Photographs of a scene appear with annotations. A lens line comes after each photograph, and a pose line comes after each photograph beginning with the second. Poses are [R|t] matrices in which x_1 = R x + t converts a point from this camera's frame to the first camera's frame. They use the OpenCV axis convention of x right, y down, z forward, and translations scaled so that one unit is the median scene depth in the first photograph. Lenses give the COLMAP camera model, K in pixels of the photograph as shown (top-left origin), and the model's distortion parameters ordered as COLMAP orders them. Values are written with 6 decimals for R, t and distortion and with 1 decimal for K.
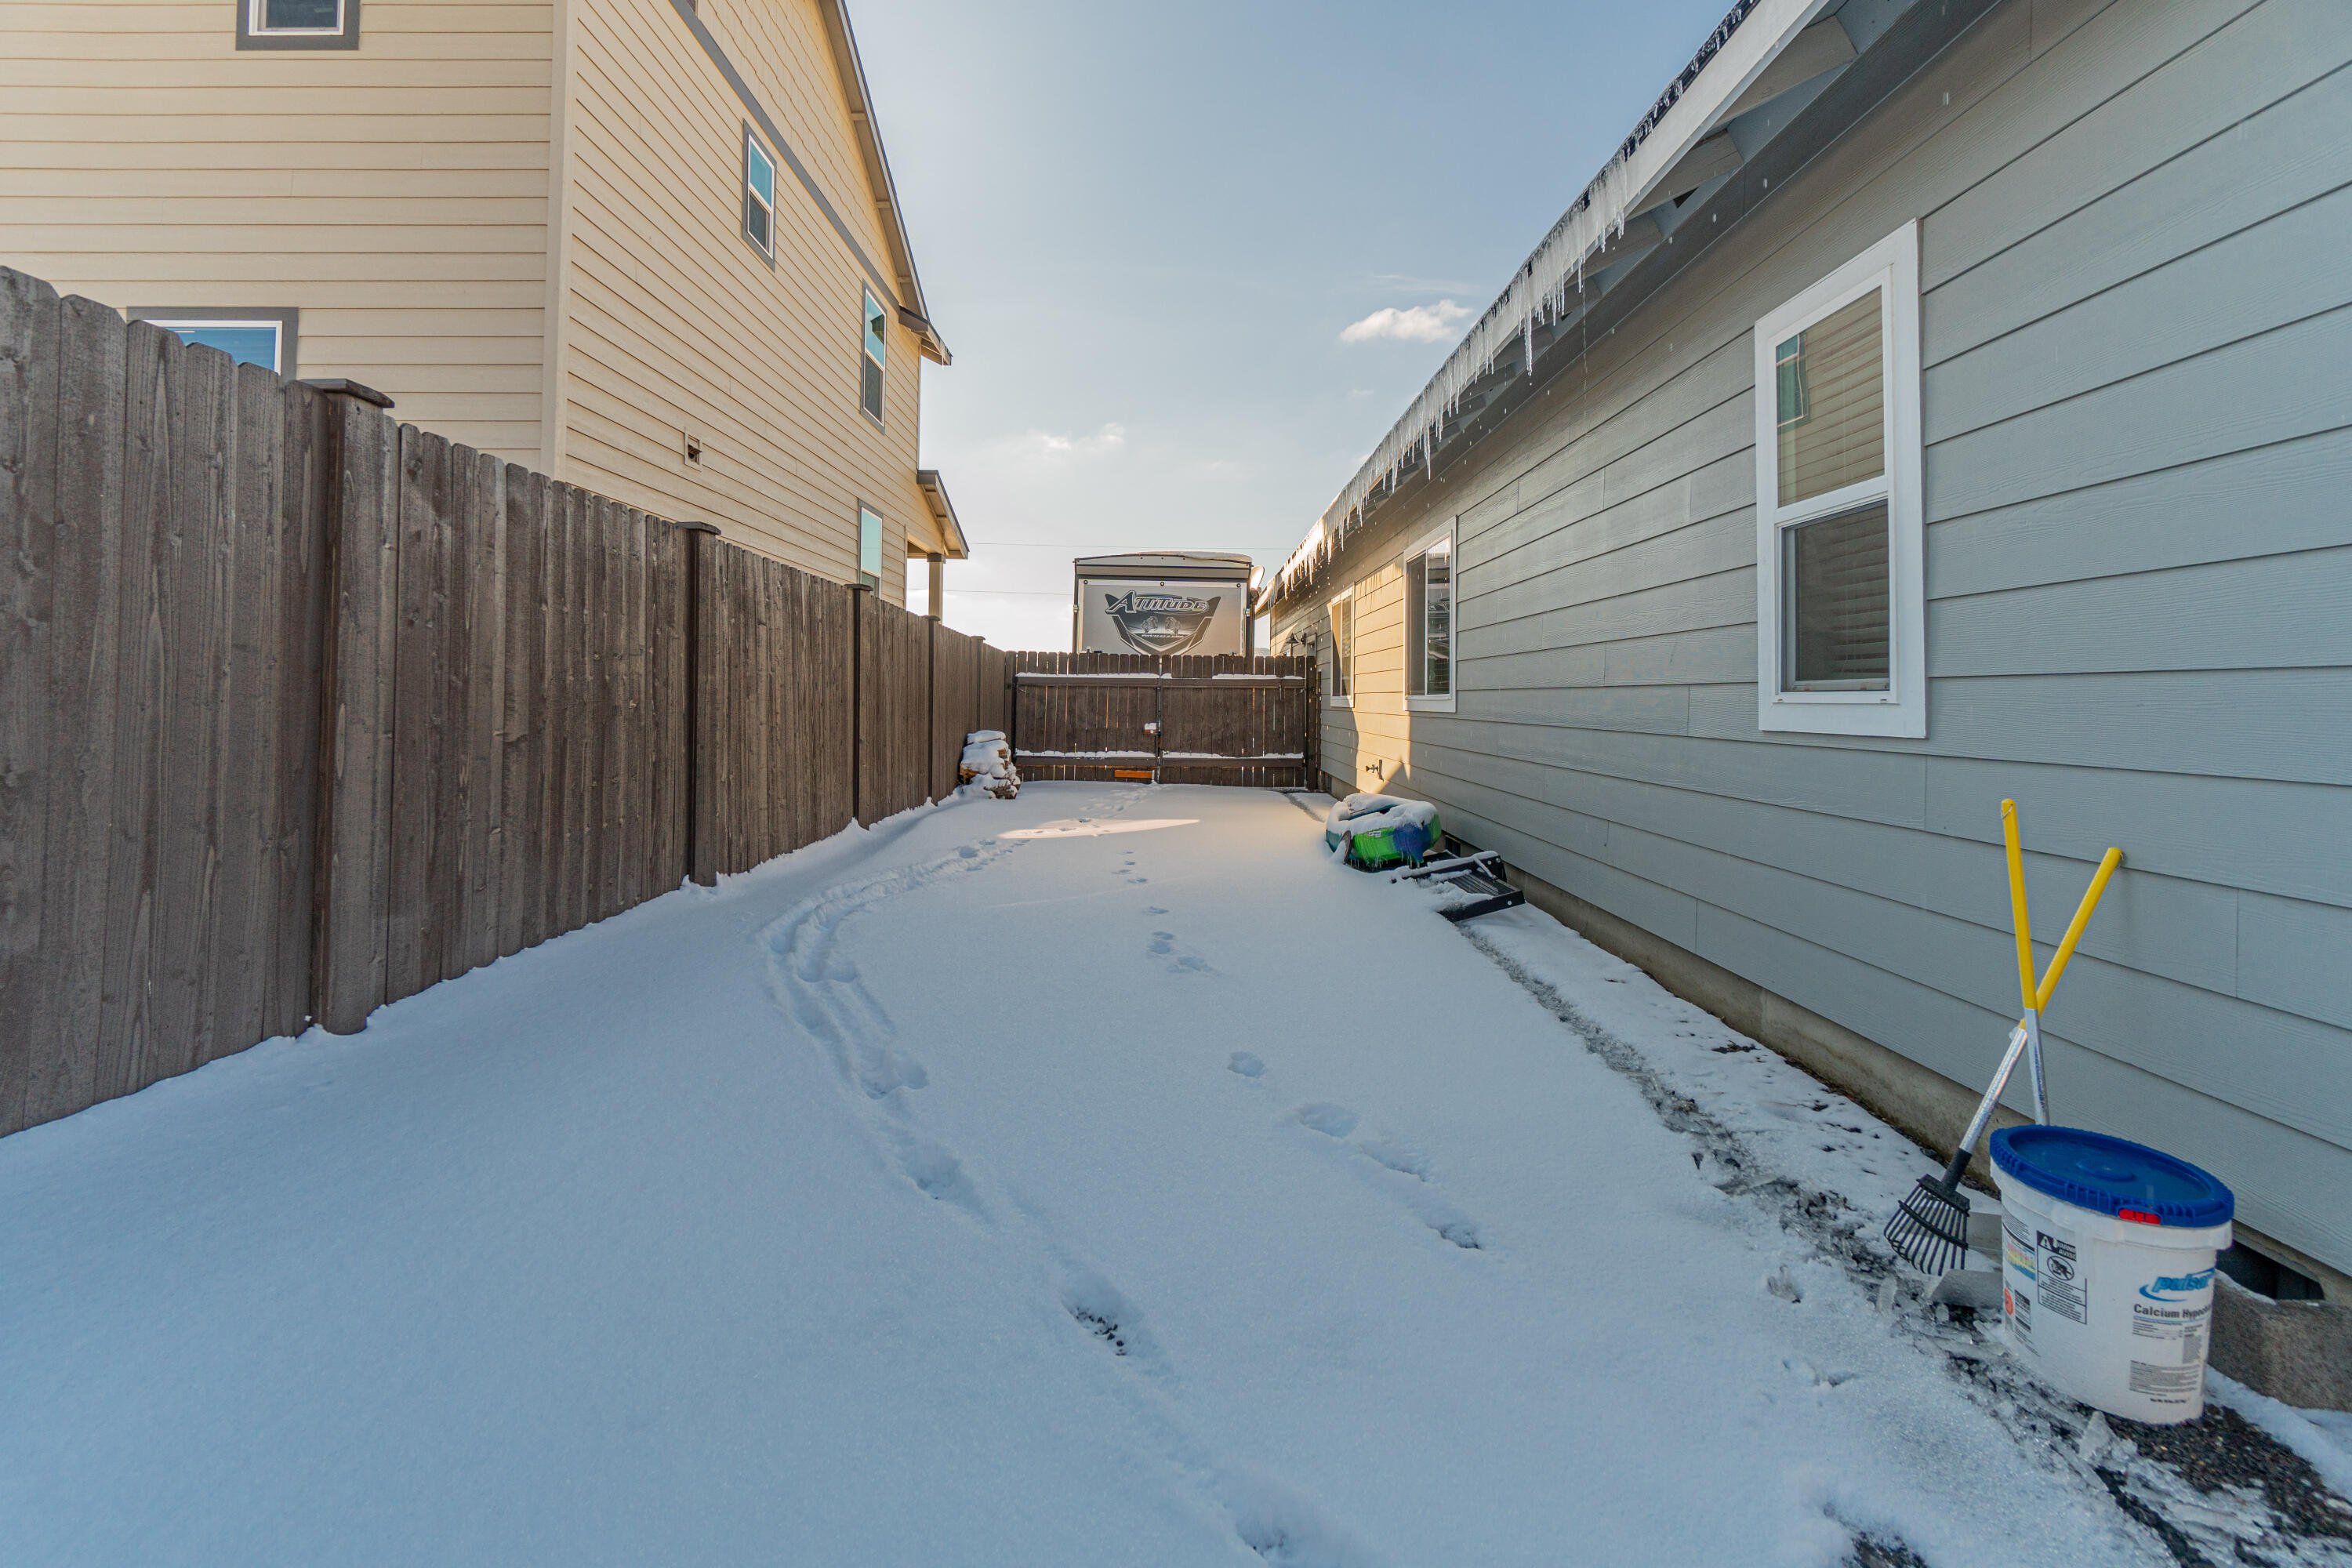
lens RADIAL K [[1017.7, 0, 1183.5], [0, 1017.7, 773.7], [0, 0, 1]] dist [-0.004186, 0.000419]
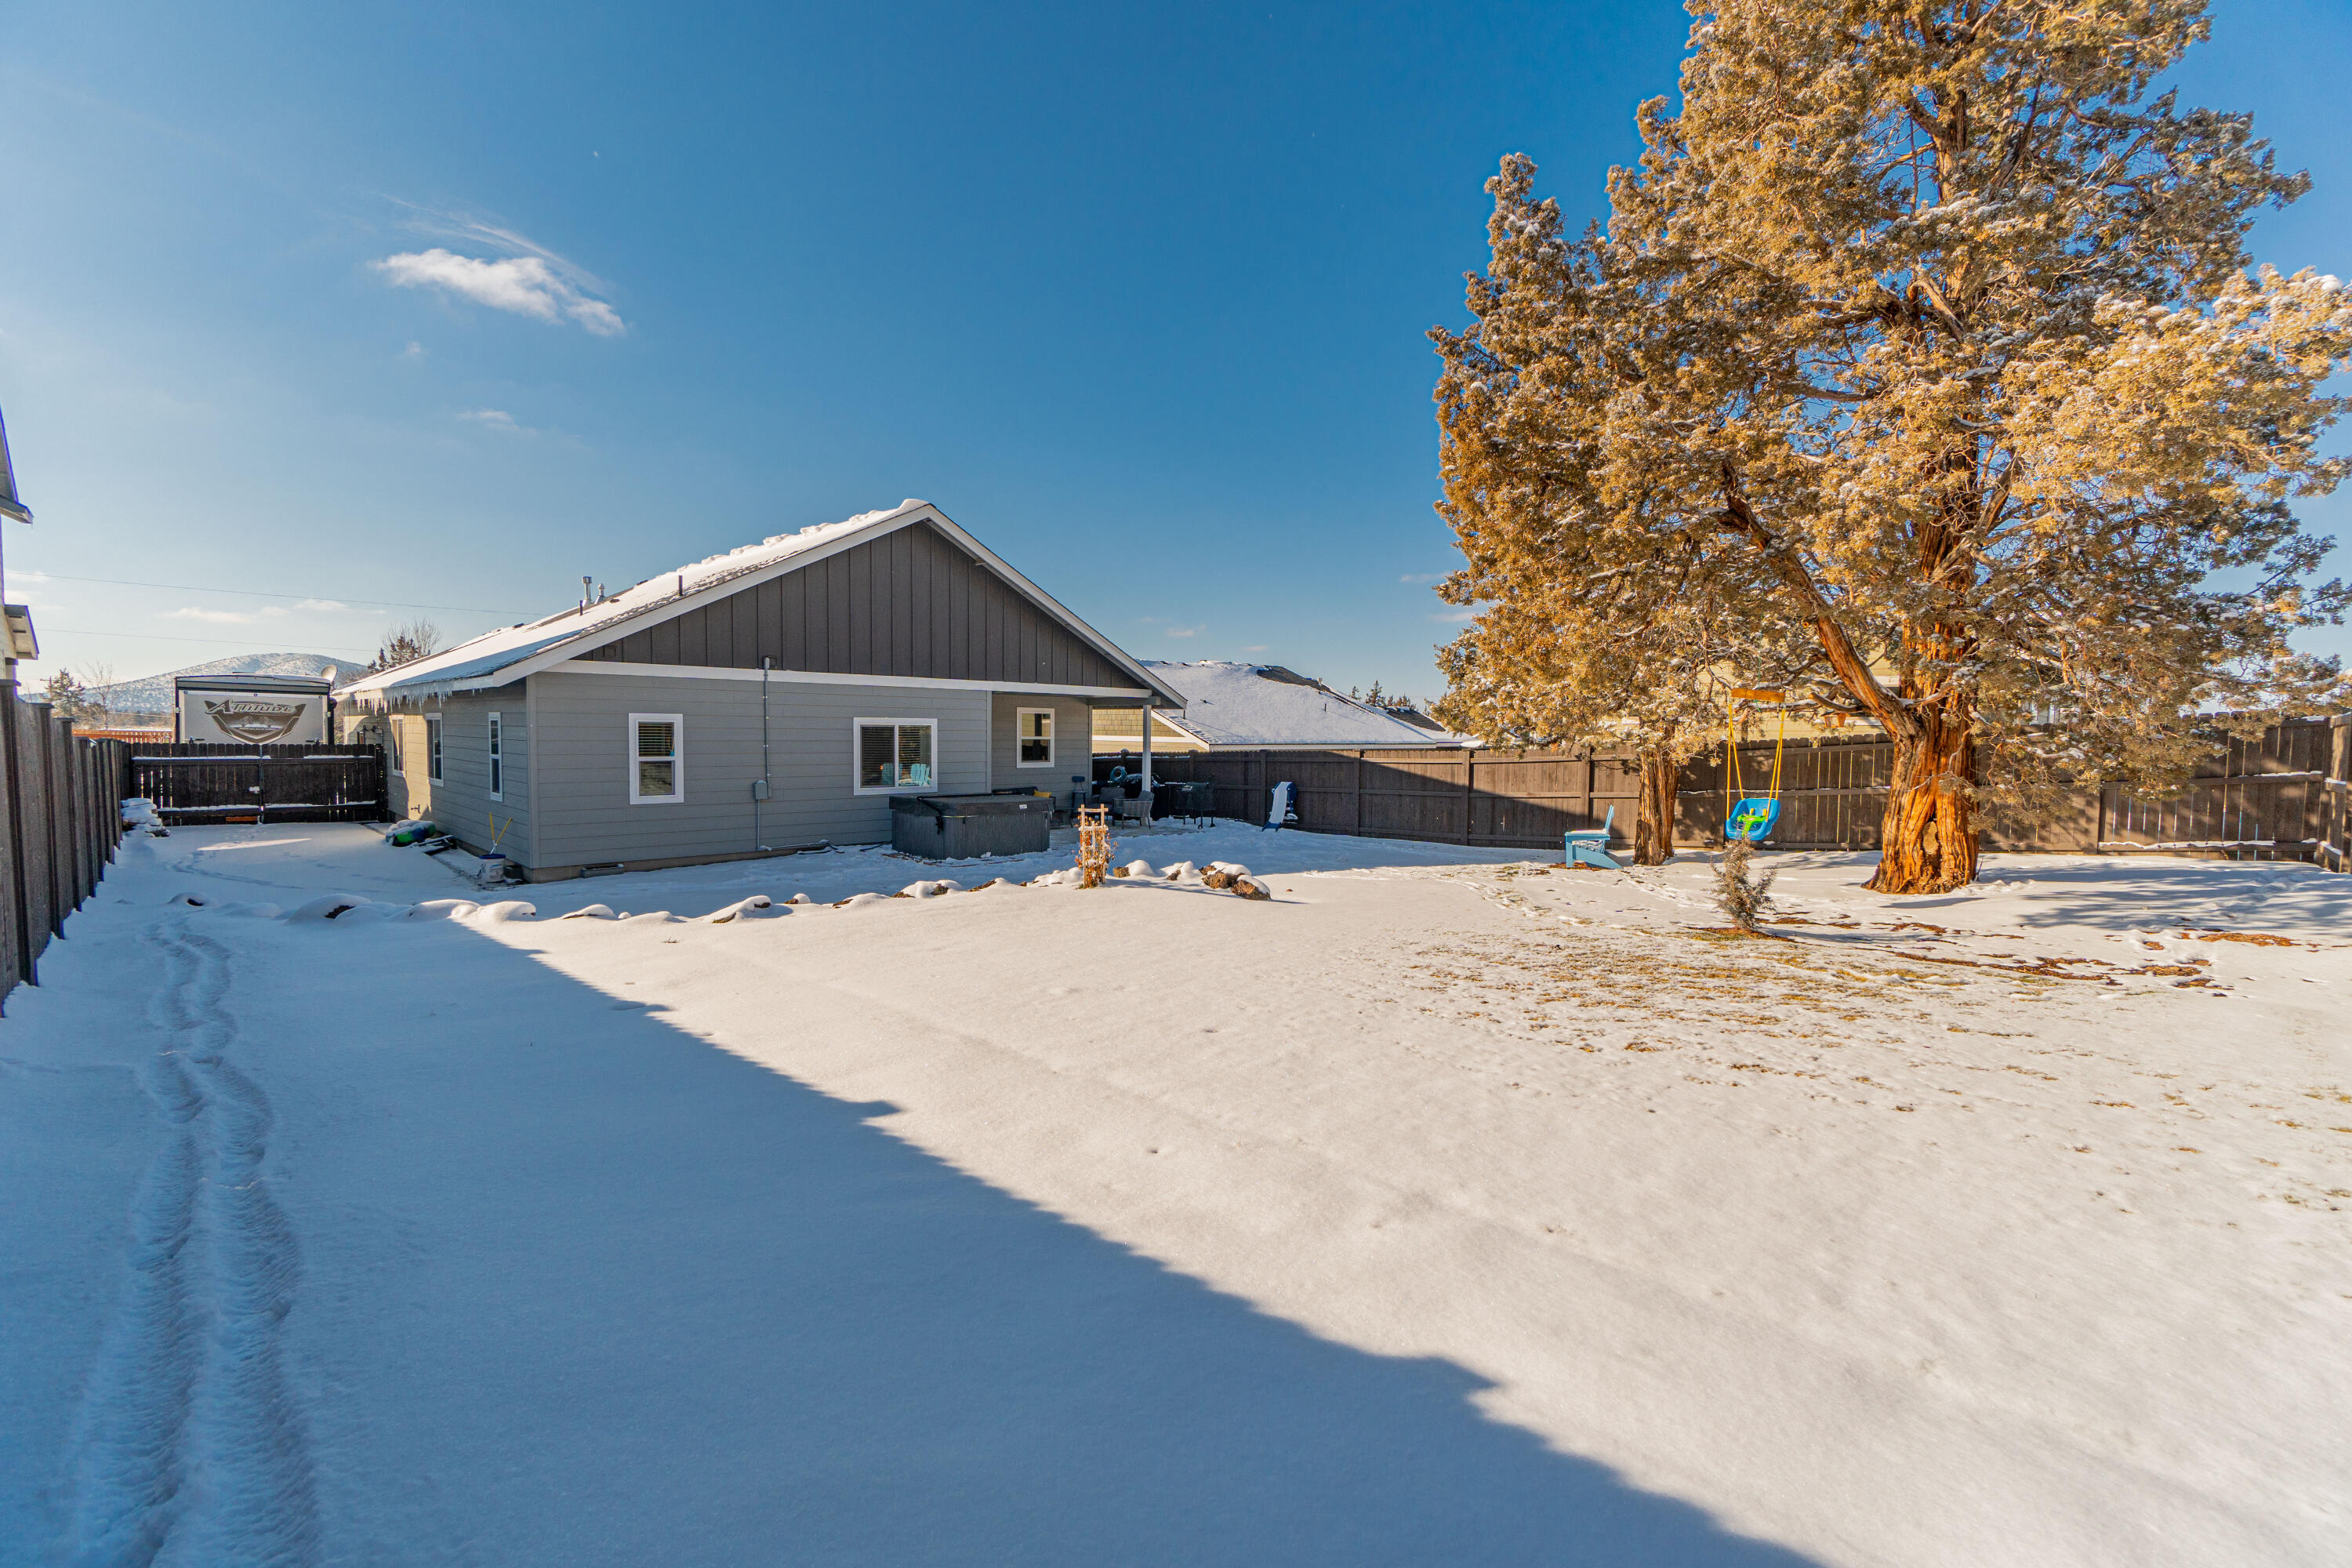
lens RADIAL K [[1009.9, 0, 1185.3], [0, 1009.9, 782.4], [0, 0, 1]] dist [-0.005868, -0.000227]
pose [[0.705125, -0.035775, 0.708180, -0.121909], [0.044320, 0.998997, 0.006337, -0.001318], [-0.707697, 0.026919, 0.706003, -1.187316]]
